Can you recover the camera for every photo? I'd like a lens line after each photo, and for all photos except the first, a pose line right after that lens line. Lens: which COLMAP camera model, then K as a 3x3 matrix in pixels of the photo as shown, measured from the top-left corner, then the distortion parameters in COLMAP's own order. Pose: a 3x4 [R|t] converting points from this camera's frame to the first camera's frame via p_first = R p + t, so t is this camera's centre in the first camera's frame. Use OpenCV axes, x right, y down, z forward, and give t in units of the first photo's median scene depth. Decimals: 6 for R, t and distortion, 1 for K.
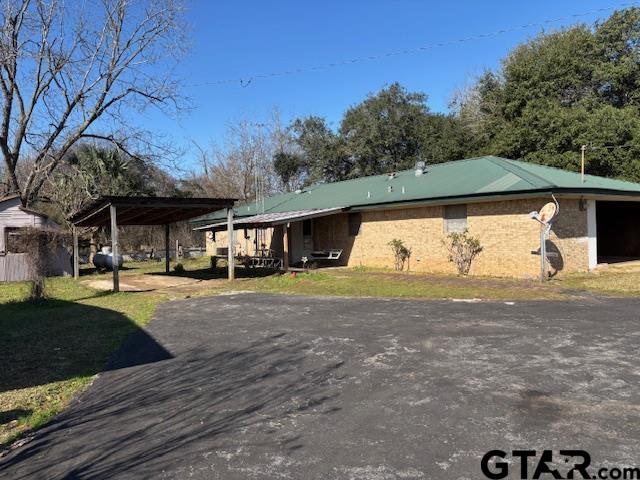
lens RADIAL K [[483.4, 0, 320.5], [0, 483.4, 235.7], [0, 0, 1]] dist [0.050465, -0.057176]
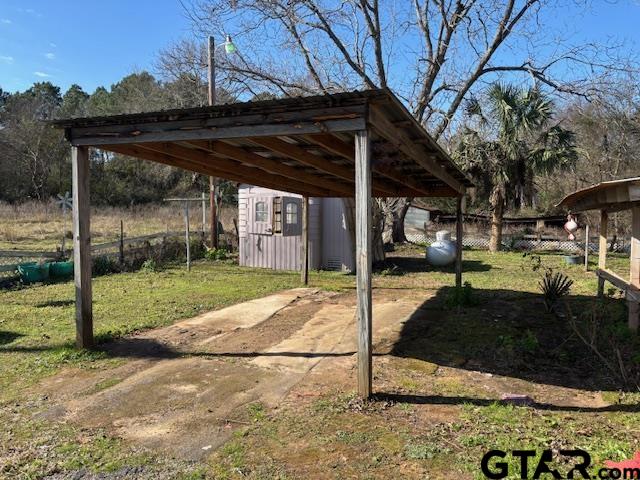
lens RADIAL K [[483.4, 0, 318.4], [0, 483.4, 238.3], [0, 0, 1]] dist [0.050465, -0.057176]
pose [[0.494010, 0.082847, -0.865500, 0.029265], [-0.031528, 0.996502, 0.077391, -0.009514], [0.868884, -0.010944, 0.494894, 0.429697]]
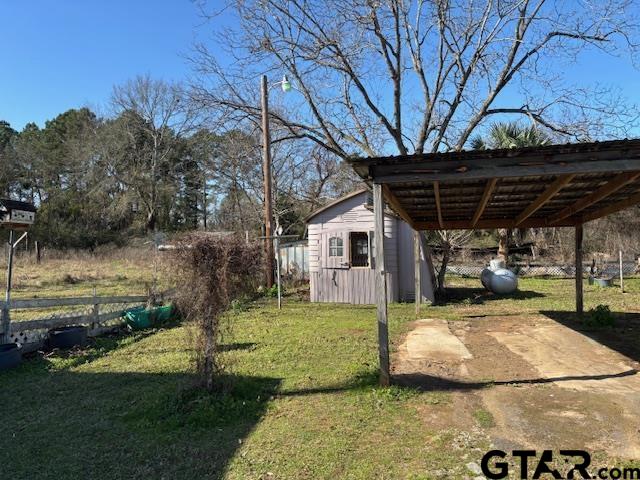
lens RADIAL K [[483.4, 0, 315.6], [0, 483.4, 240.6], [0, 0, 1]] dist [0.050465, -0.057176]
pose [[0.622096, 0.006949, -0.782910, -0.050662], [-0.003172, 0.999975, 0.006355, -0.005812], [0.782935, -0.001471, 0.622102, 0.302560]]
